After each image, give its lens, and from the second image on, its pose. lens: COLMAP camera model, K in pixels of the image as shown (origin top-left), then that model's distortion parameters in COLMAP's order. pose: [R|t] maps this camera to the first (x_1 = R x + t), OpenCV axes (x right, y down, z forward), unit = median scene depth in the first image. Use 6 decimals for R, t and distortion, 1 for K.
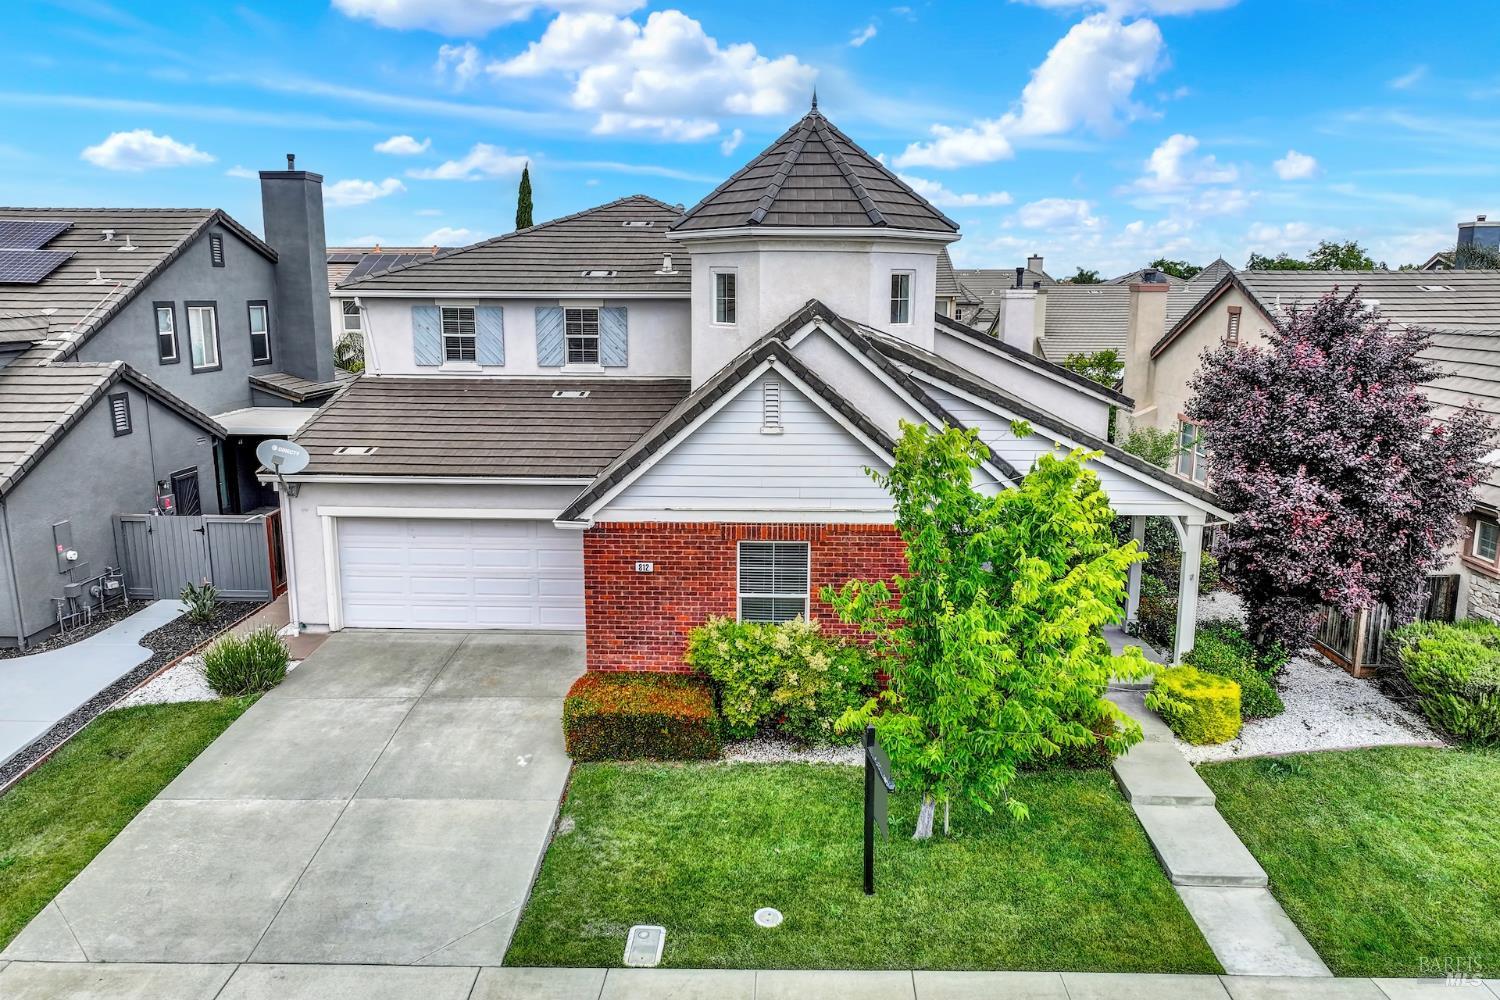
lens RADIAL K [[1054.4, 0, 752.7], [0, 1054.4, 484.9], [0, 0, 1]] dist [0.003355, 0.004119]
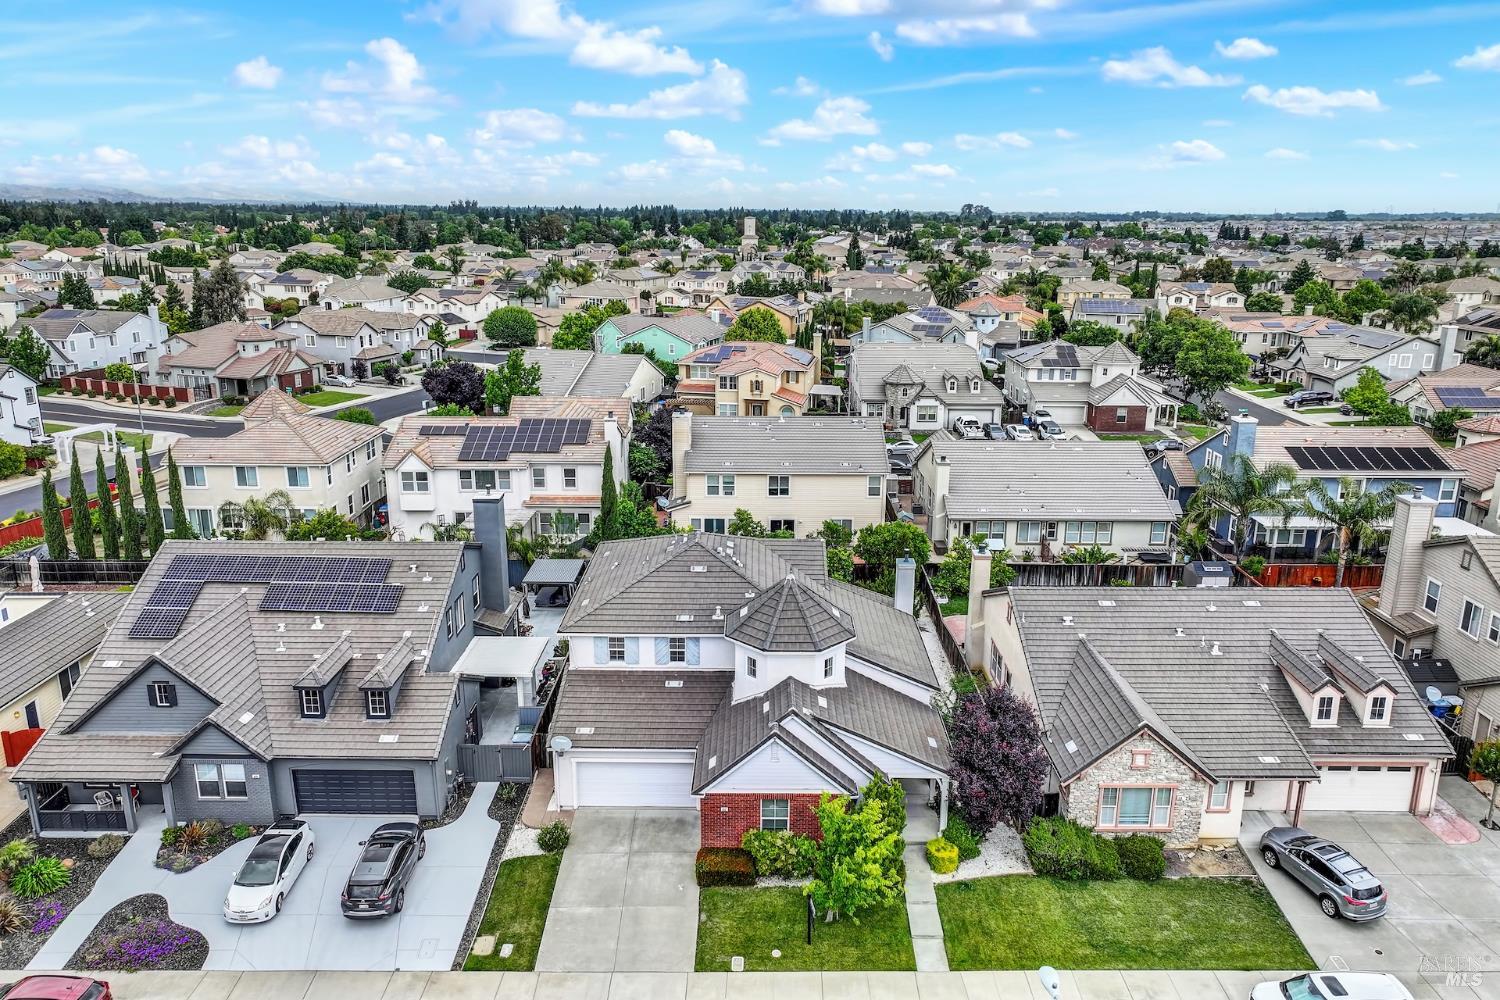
lens RADIAL K [[1054.4, 0, 752.7], [0, 1054.4, 484.9], [0, 0, 1]] dist [0.003355, 0.004119]
pose [[0.999706, -0.005074, 0.023725, -0.089760], [0.003303, 0.997246, 0.074092, -0.882024], [-0.024036, -0.073992, 0.996969, -1.469047]]
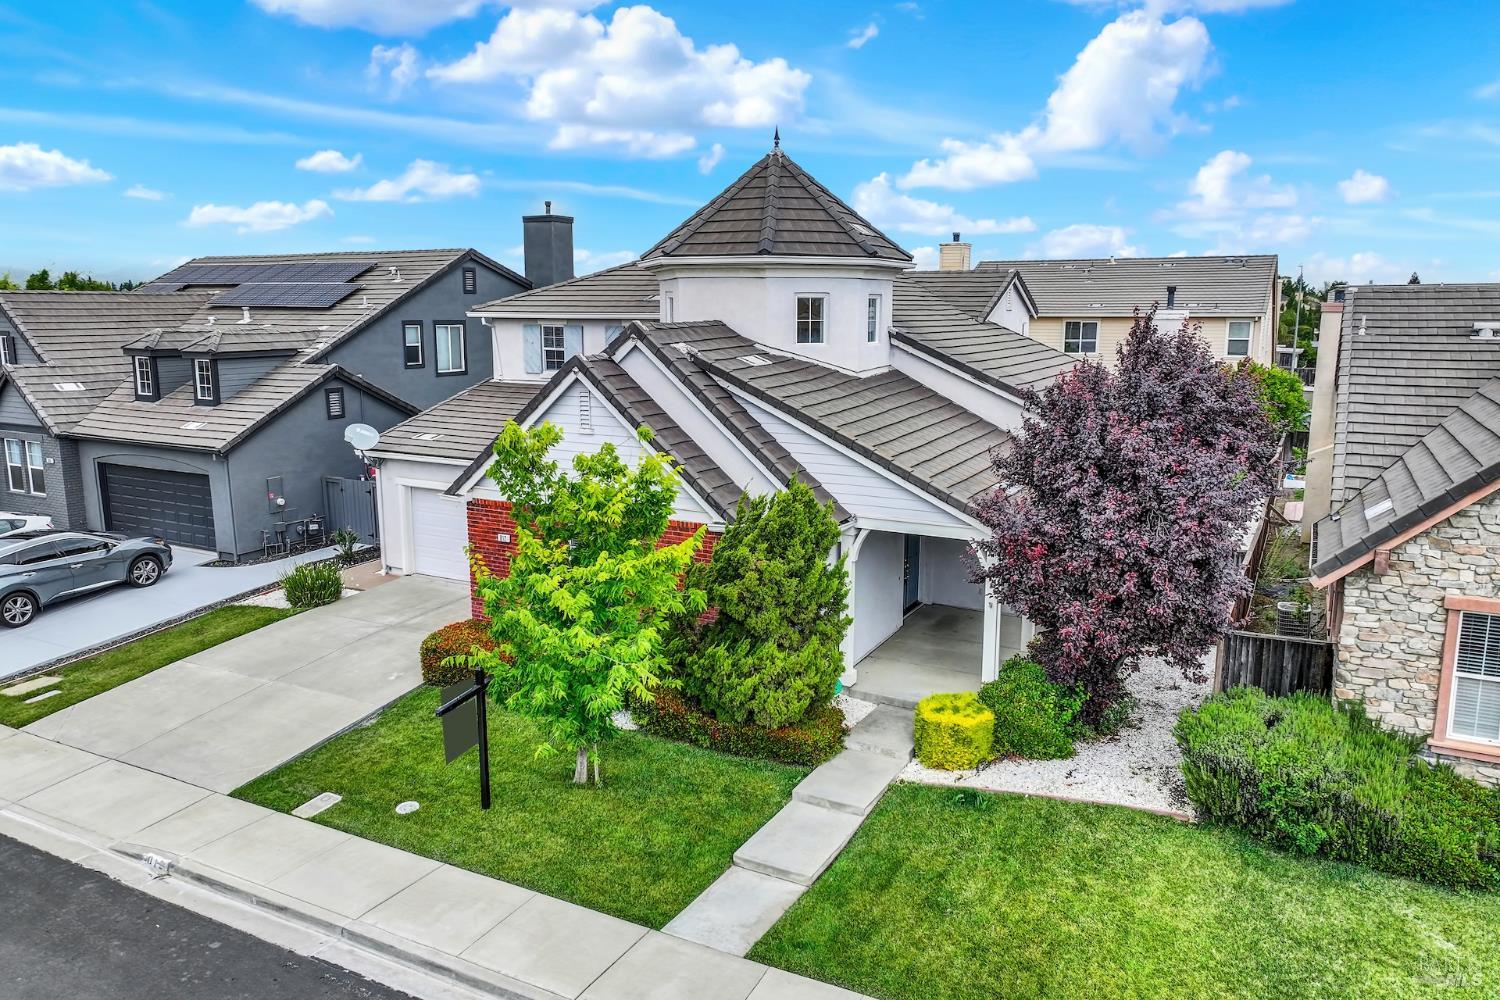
lens RADIAL K [[1054.4, 0, 752.7], [0, 1054.4, 484.9], [0, 0, 1]] dist [0.003355, 0.004119]
pose [[0.895678, 0.071488, -0.438920, 0.680729], [-0.079360, 0.996846, 0.000413, -0.006976], [0.437565, 0.034463, 0.898526, 0.022665]]
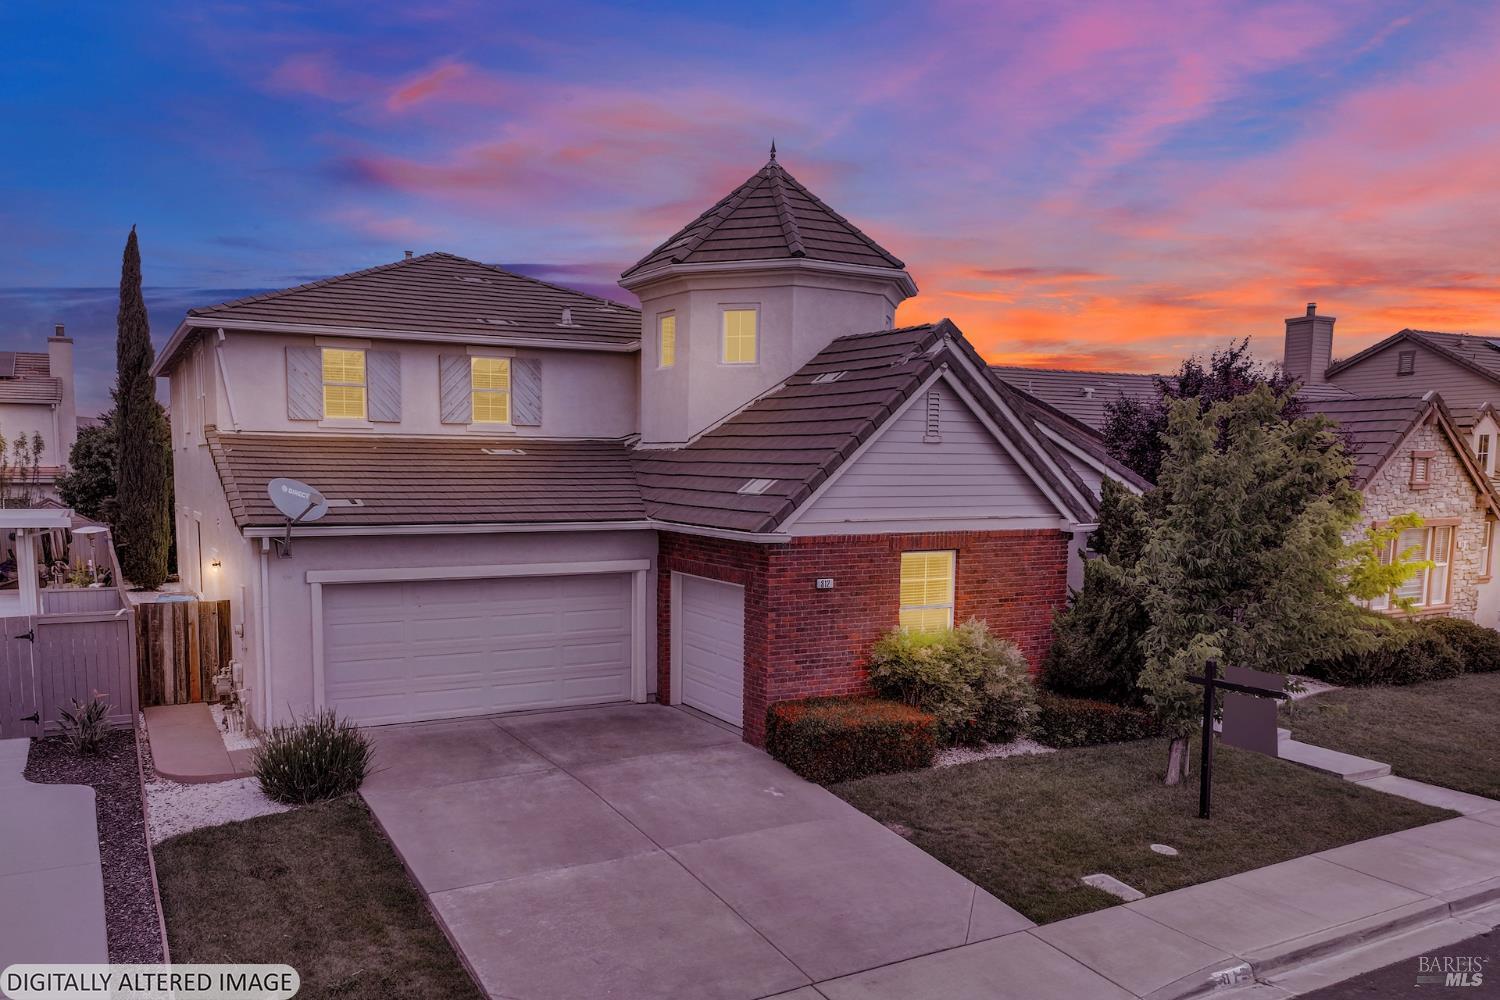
lens RADIAL K [[1144.2, 0, 705.7], [0, 1144.2, 591.9], [0, 0, 1]] dist [0.005358, 0.001339]
pose [[0.867921, -0.053732, 0.493787, -0.699550], [0.087932, 0.995051, -0.046278, 0.122214], [-0.488857, 0.083585, 0.868351, 0.151184]]
